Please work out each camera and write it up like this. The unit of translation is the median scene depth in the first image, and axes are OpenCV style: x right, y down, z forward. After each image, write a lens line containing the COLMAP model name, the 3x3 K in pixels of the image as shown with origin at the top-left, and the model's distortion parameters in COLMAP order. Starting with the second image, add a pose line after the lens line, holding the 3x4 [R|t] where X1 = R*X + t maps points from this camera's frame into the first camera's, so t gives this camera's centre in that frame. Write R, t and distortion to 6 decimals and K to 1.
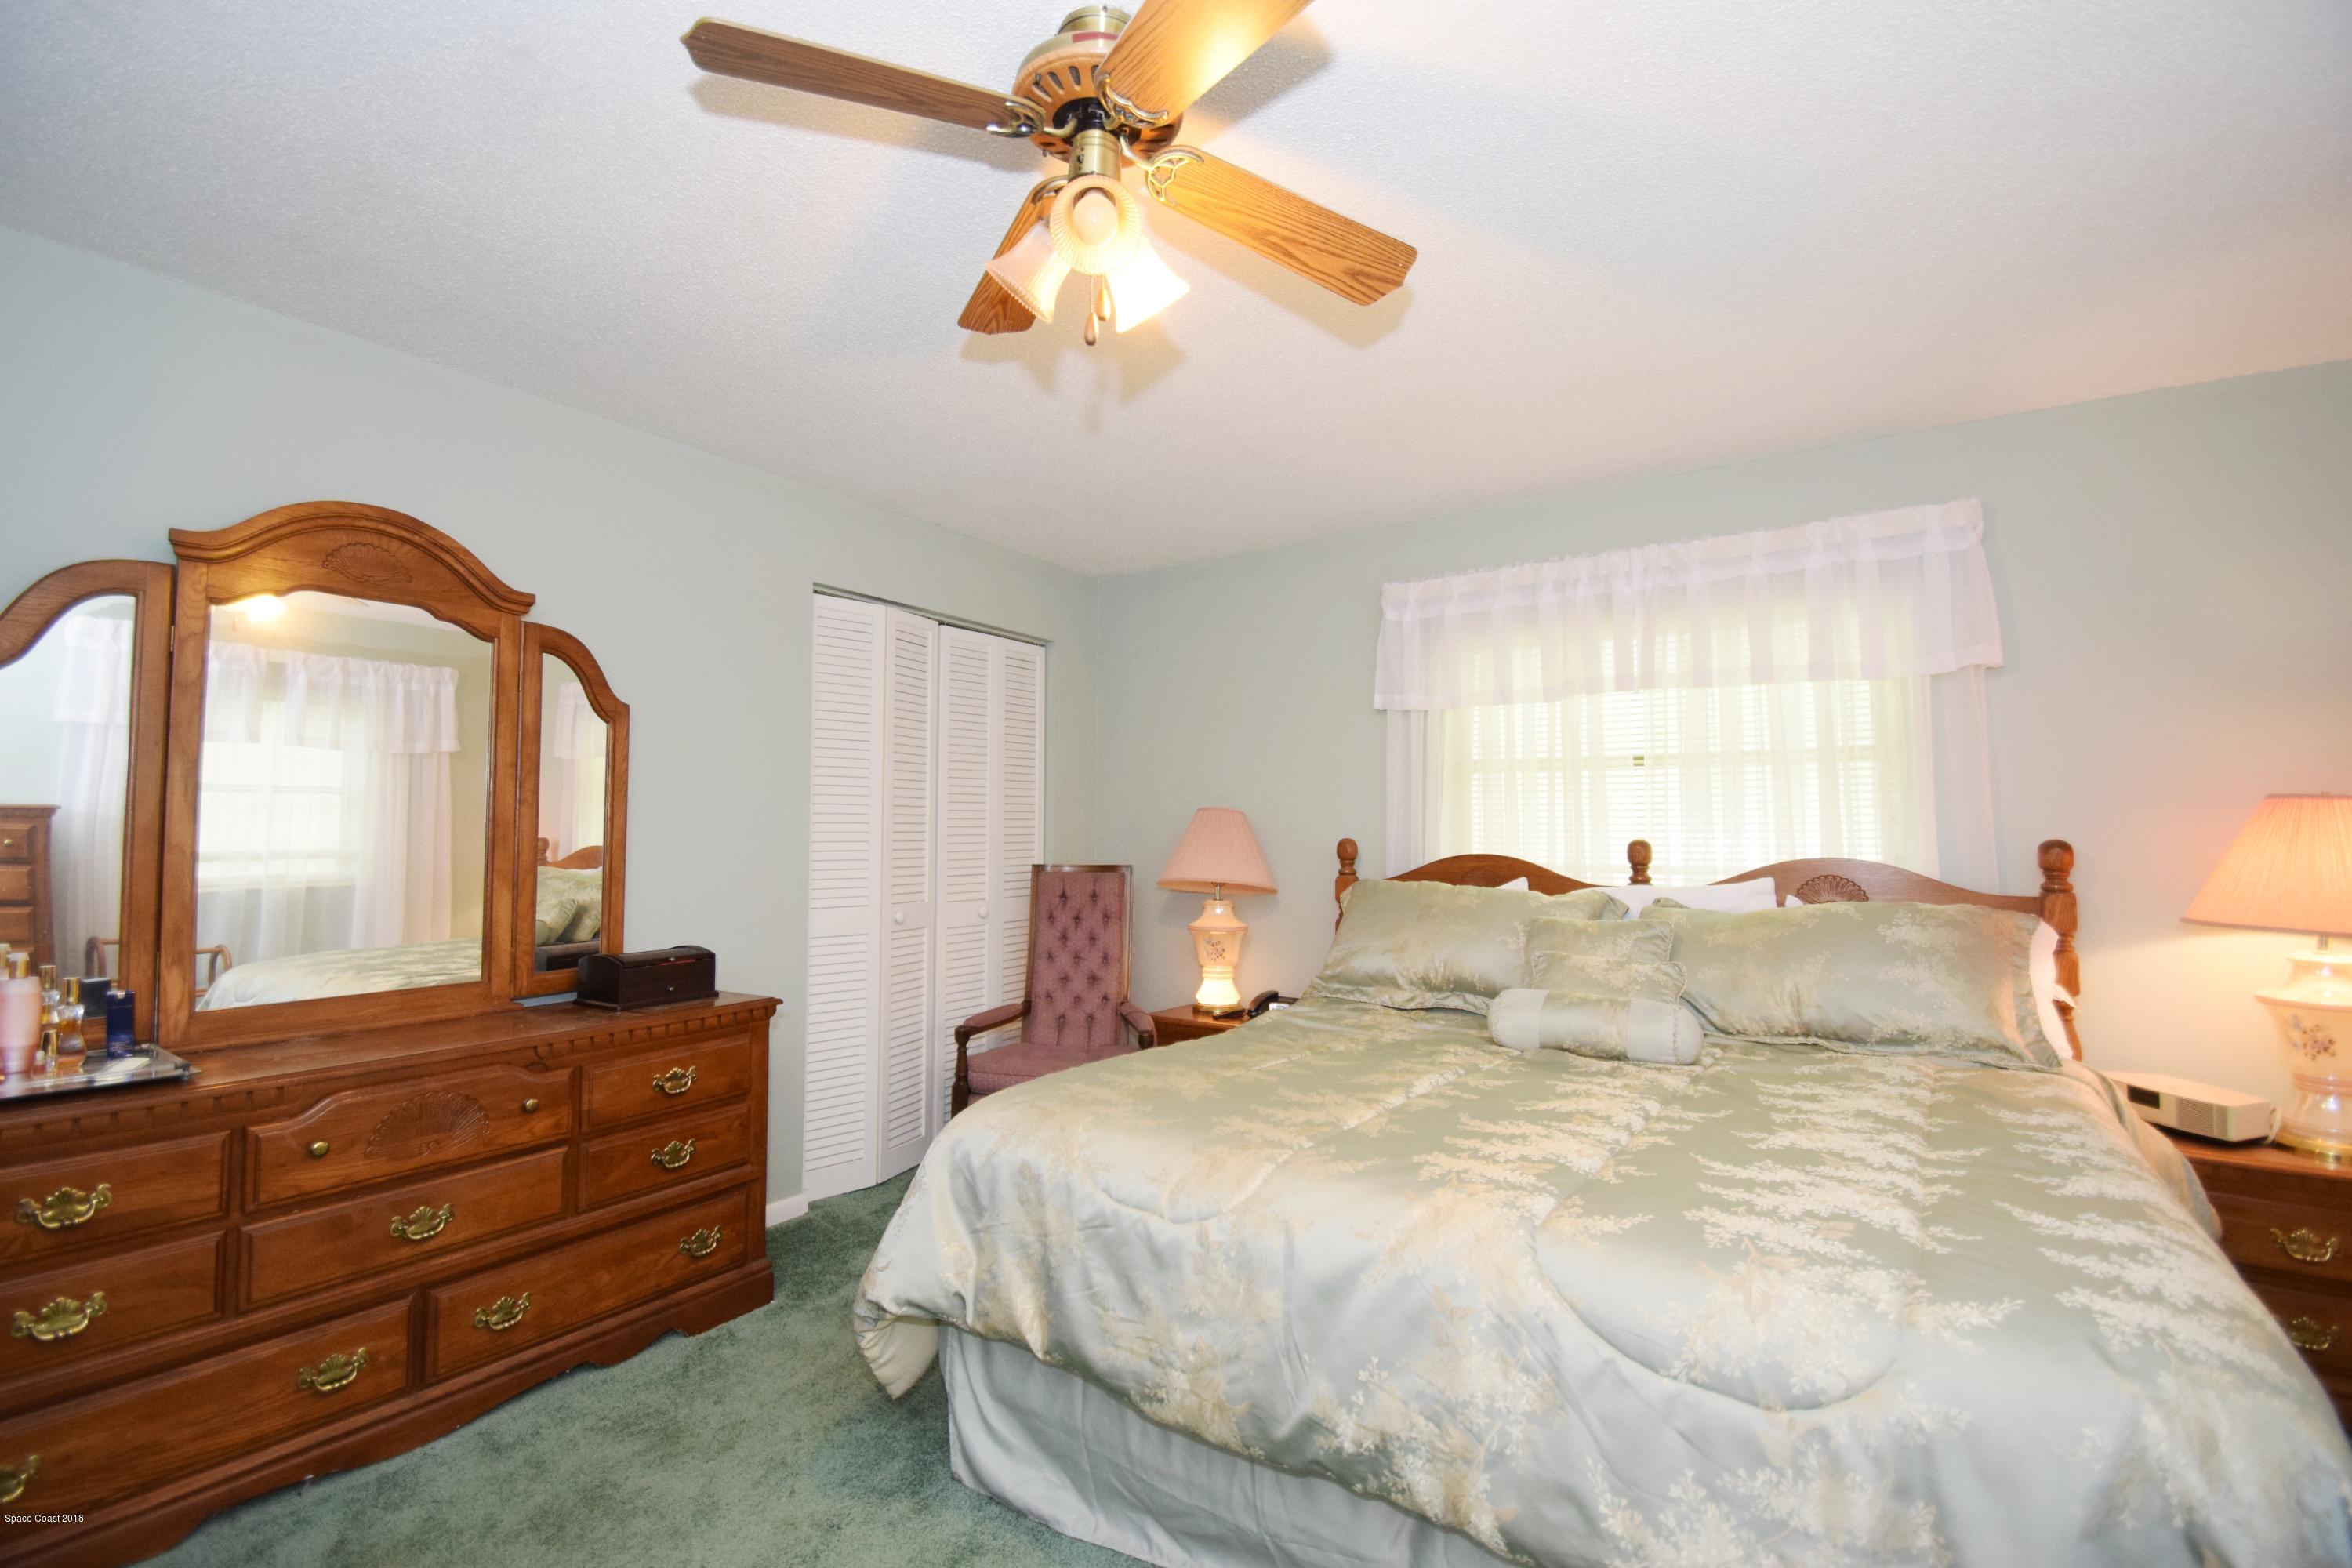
lens RADIAL K [[1091.9, 0, 1177.5], [0, 1091.9, 792.0], [0, 0, 1]] dist [-0.026700, -0.000132]
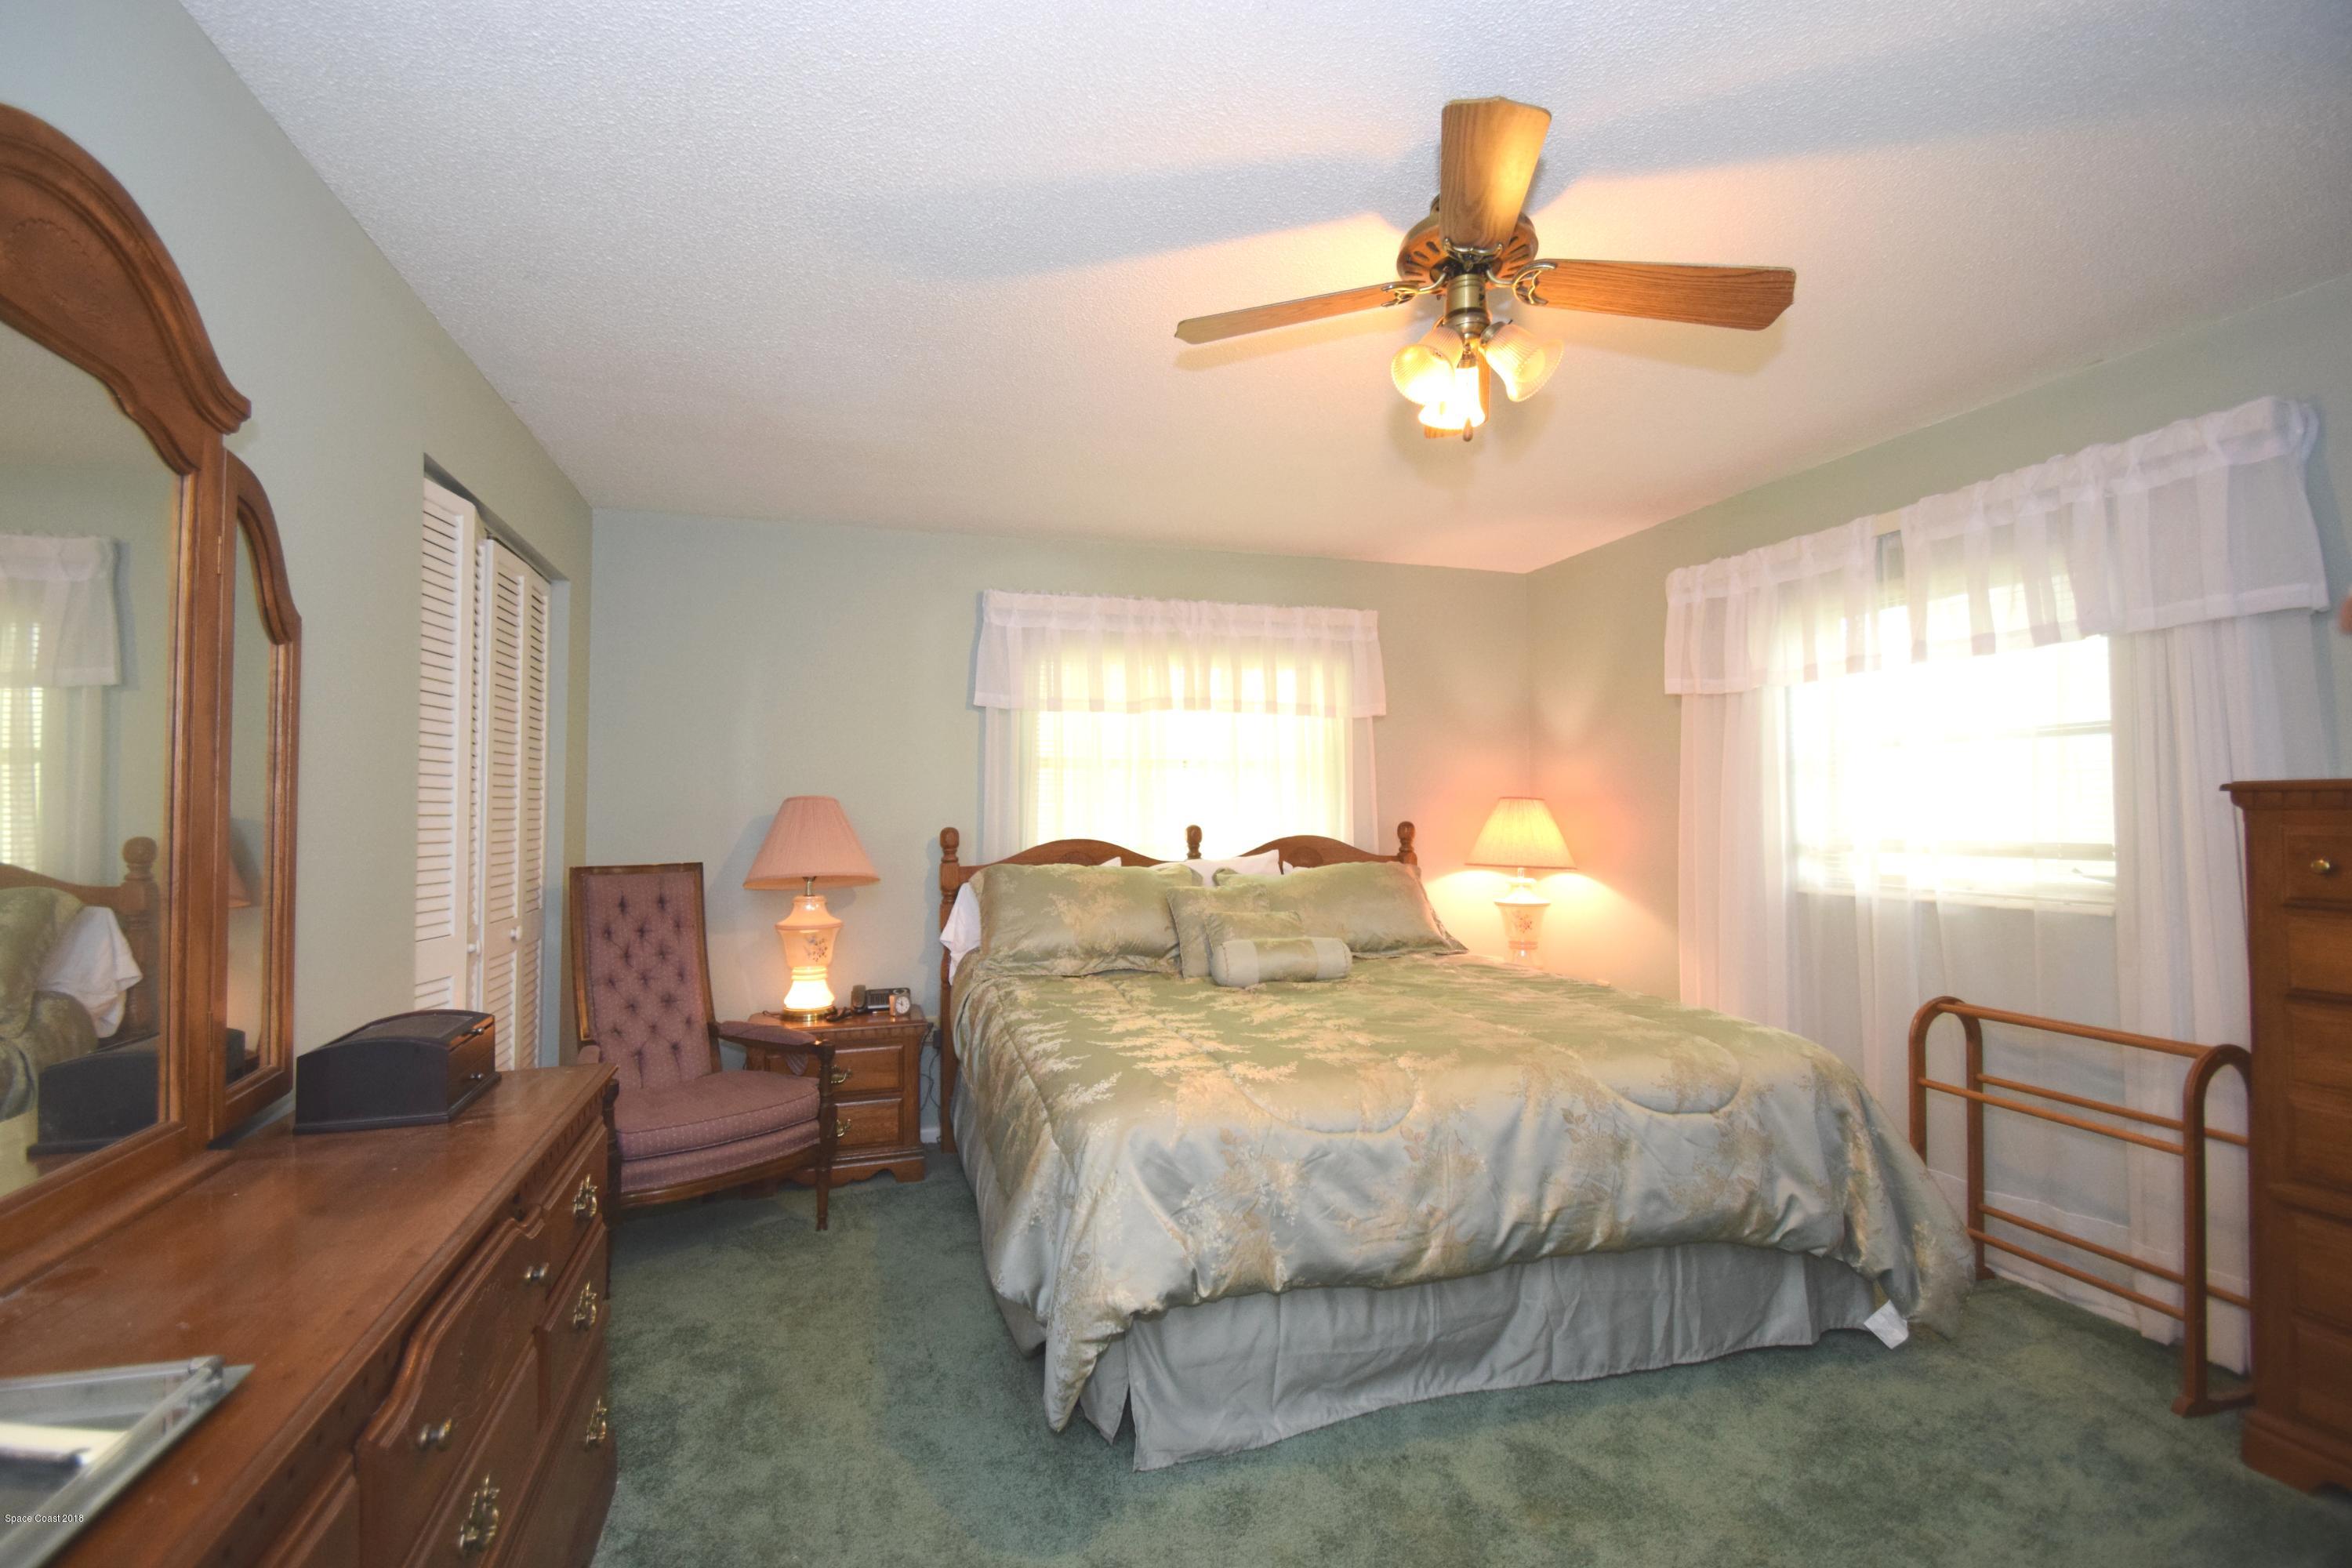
lens RADIAL K [[1076.0, 0, 1176.0], [0, 1076.0, 784.0], [0, 0, 1]] dist [-0.048184, -0.000731]
pose [[0.573859, 0.016882, 0.818780, -0.584092], [-0.021423, 0.999755, -0.005599, 0.002556], [-0.818674, -0.014328, 0.574080, 0.246100]]
